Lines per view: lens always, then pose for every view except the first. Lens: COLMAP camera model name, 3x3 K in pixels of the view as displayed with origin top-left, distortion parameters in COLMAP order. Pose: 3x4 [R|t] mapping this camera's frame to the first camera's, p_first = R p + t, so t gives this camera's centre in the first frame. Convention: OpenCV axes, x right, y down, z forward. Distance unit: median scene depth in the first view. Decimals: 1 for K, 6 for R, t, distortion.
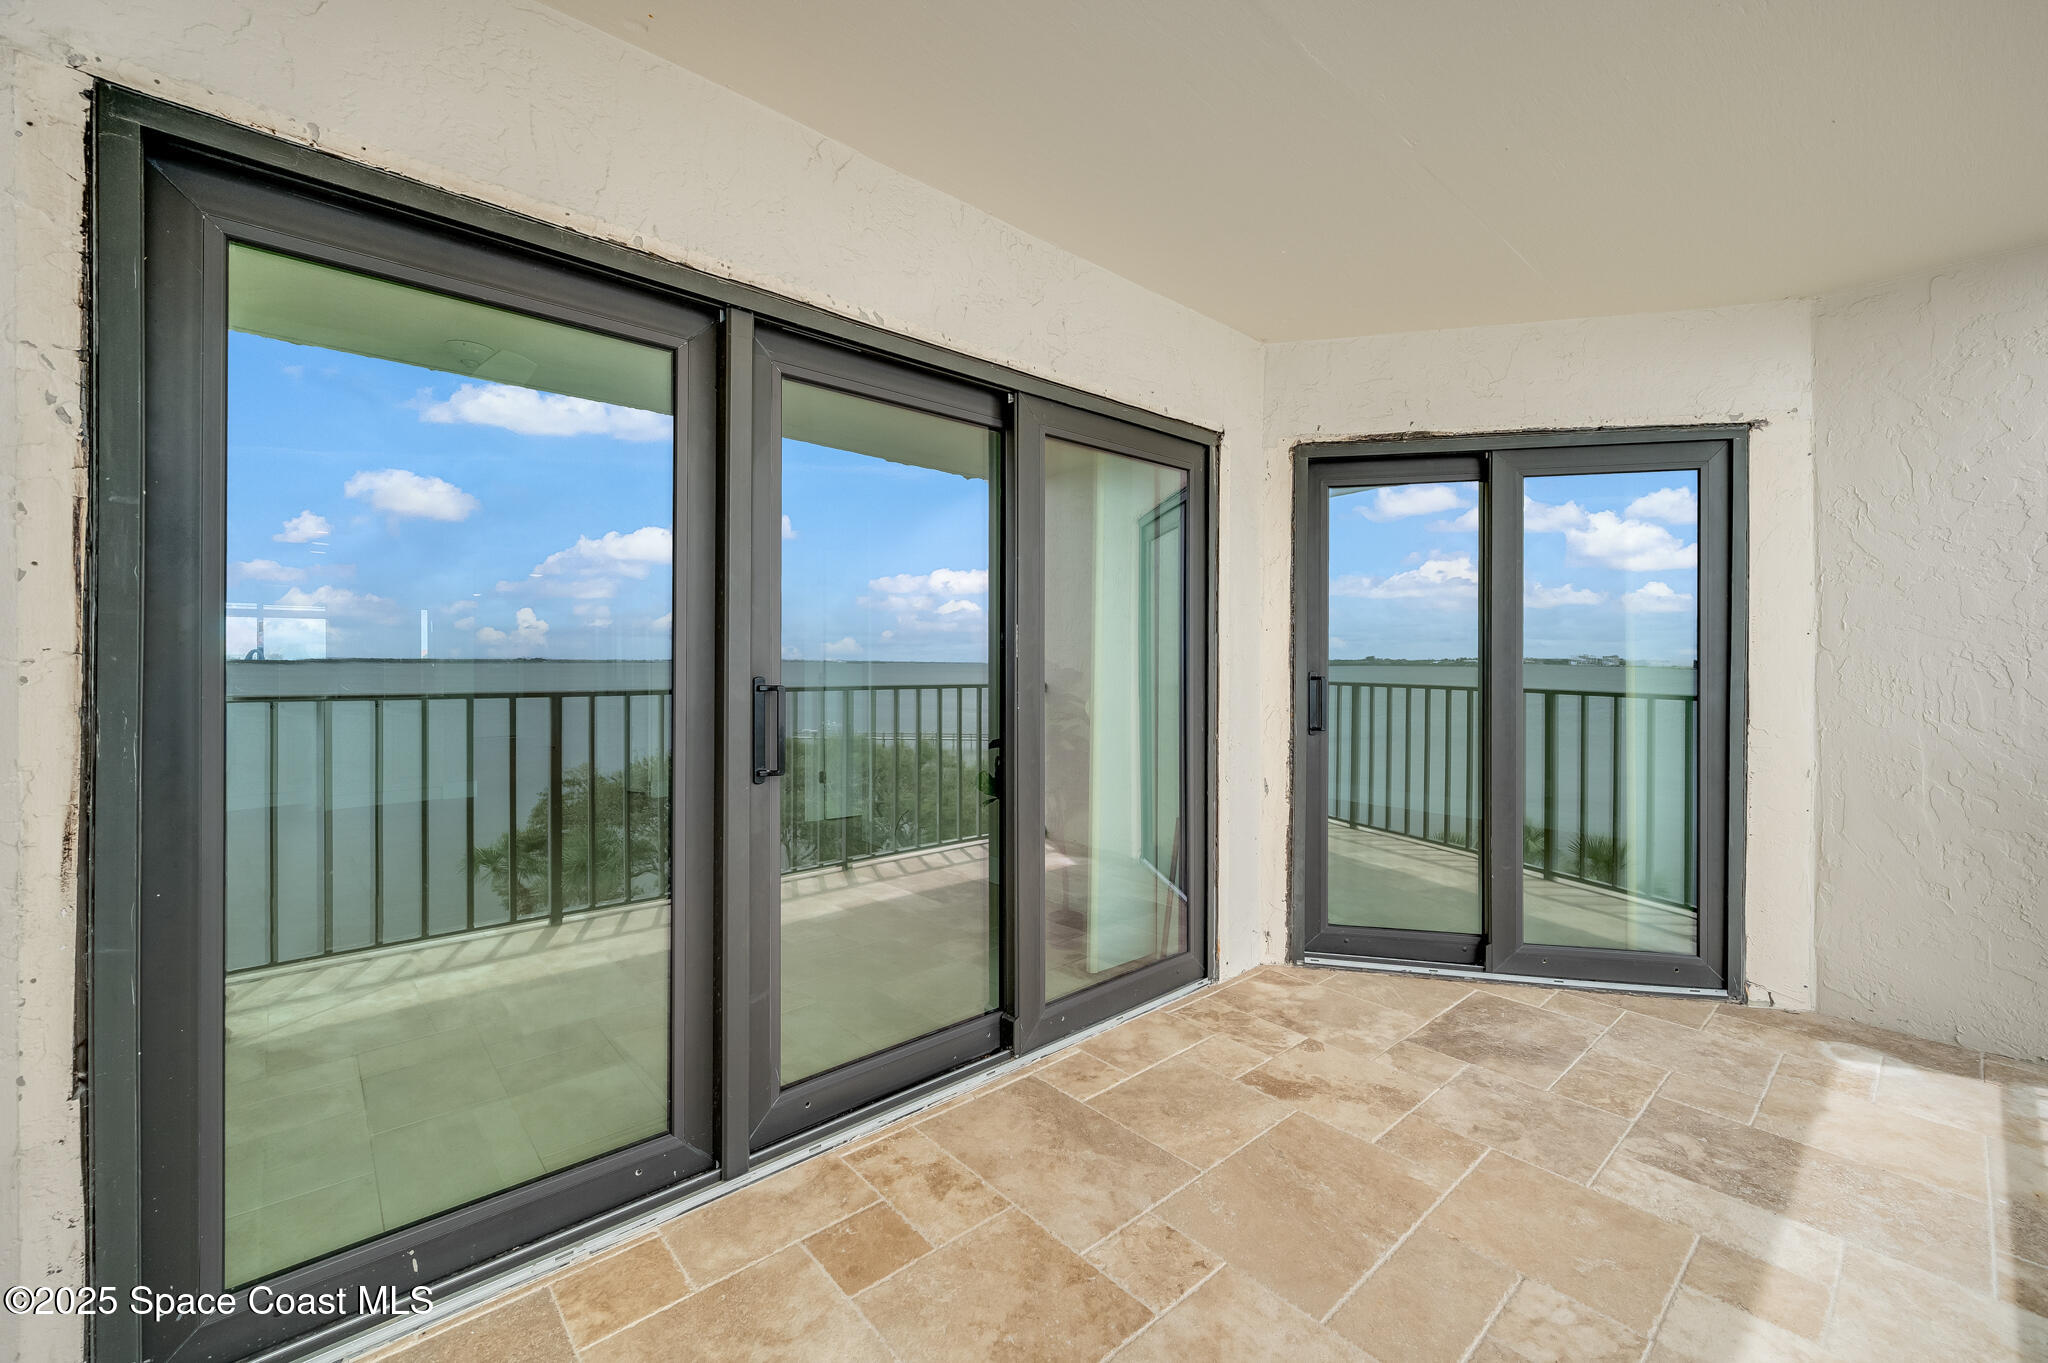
lens RADIAL K [[827.5, 0, 1031.9], [0, 827.5, 651.8], [0, 0, 1]] dist [-0.000644, 0.000028]
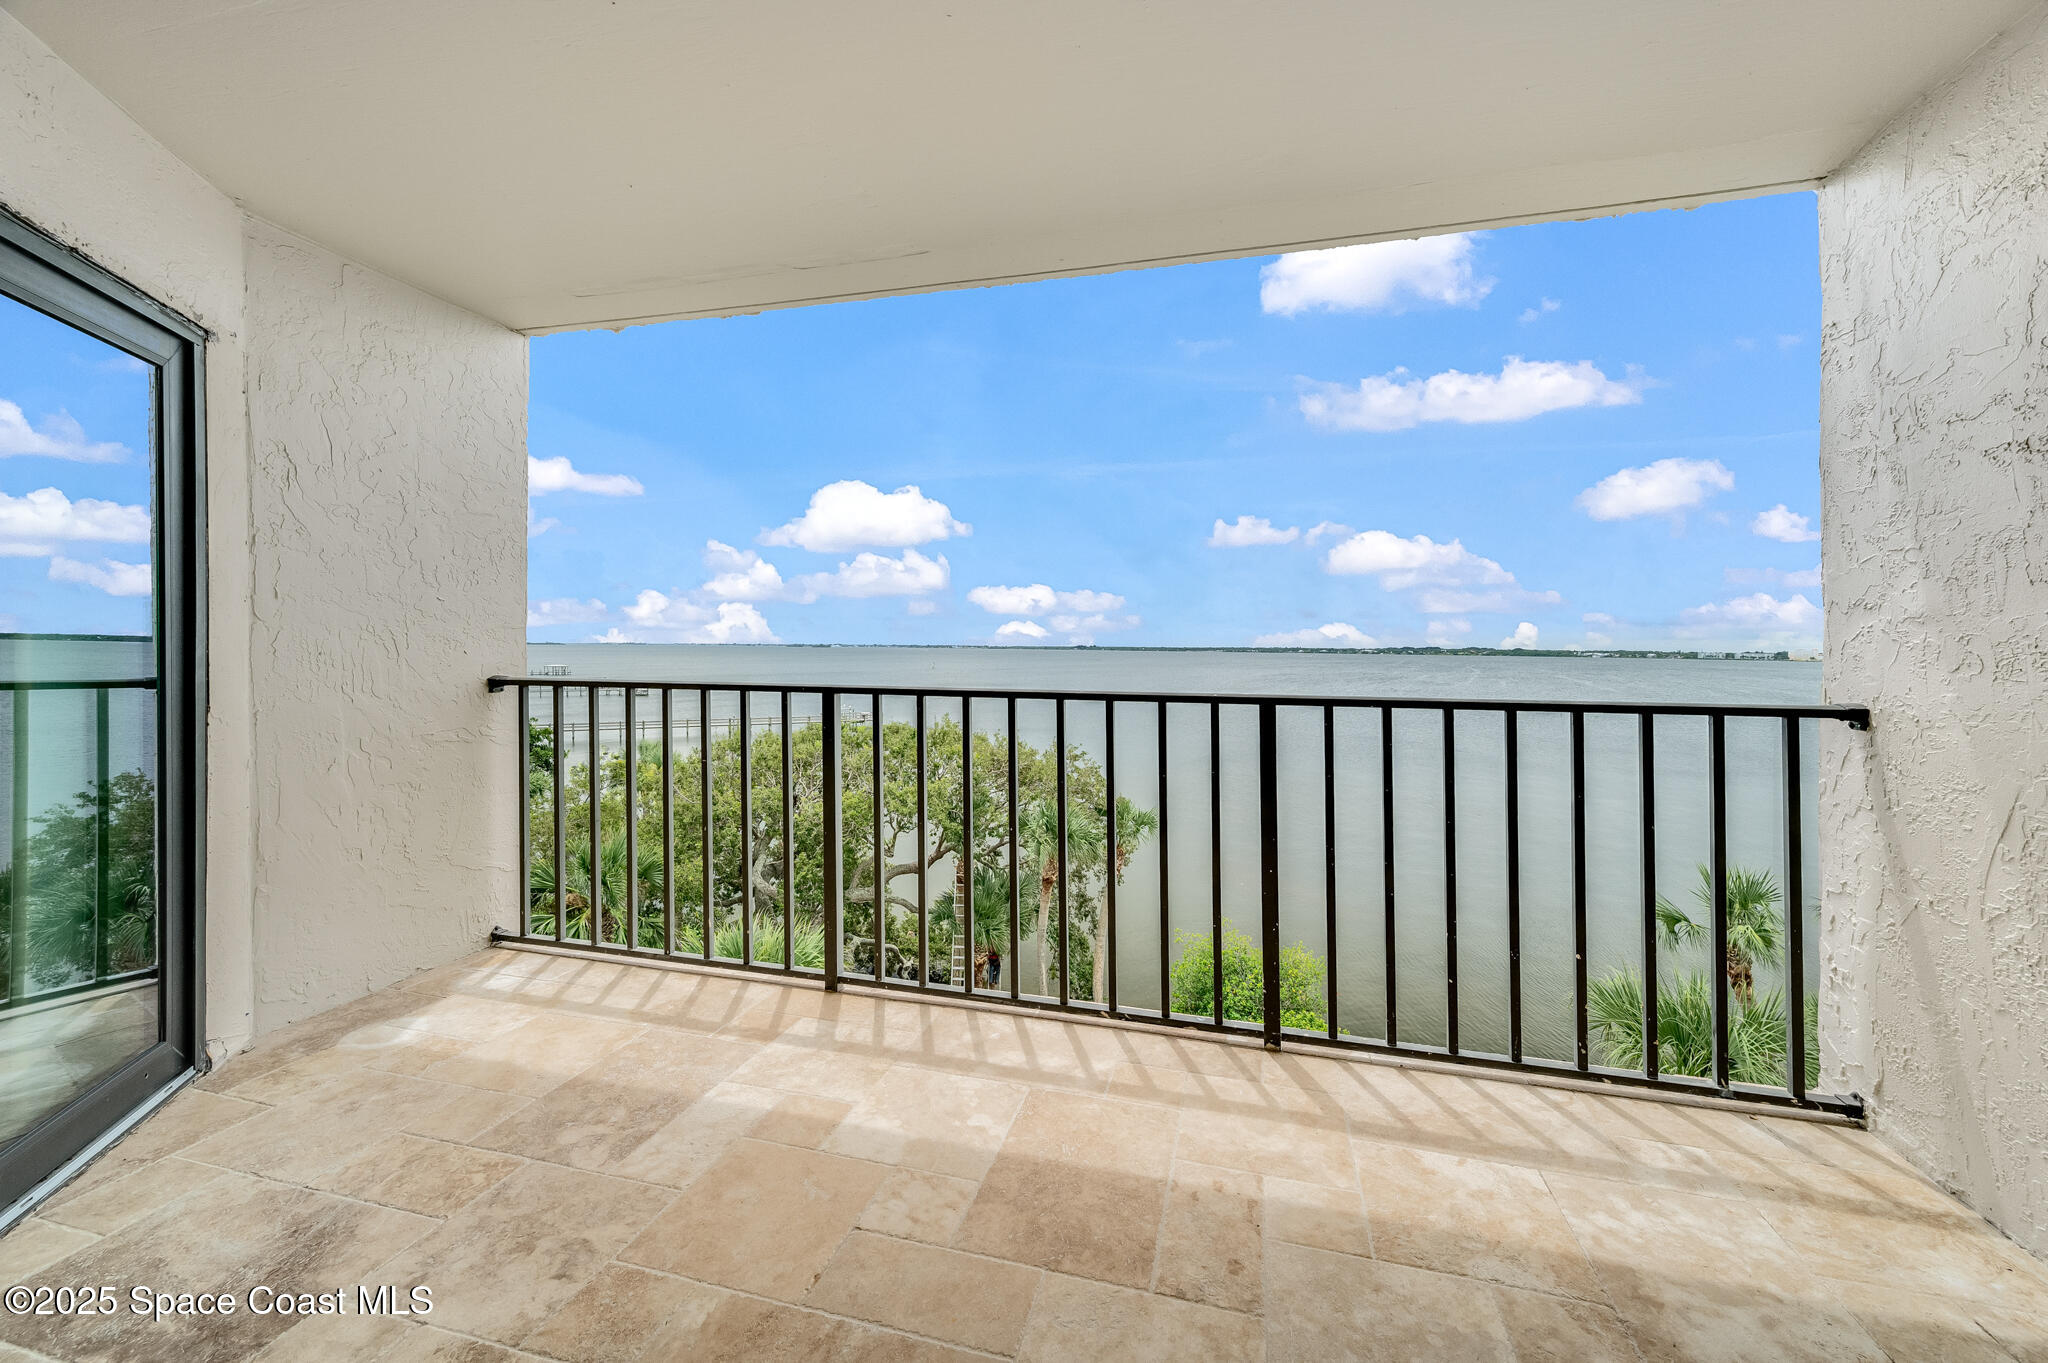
lens RADIAL K [[794.1, 0, 1036.5], [0, 794.1, 658.4], [0, 0, 1]] dist [0.009856, -0.000035]
pose [[-0.560453, -0.030696, 0.827617, -0.235443], [-0.023310, 0.999502, 0.021286, -0.000665], [-0.827858, -0.007362, -0.560889, 0.916768]]
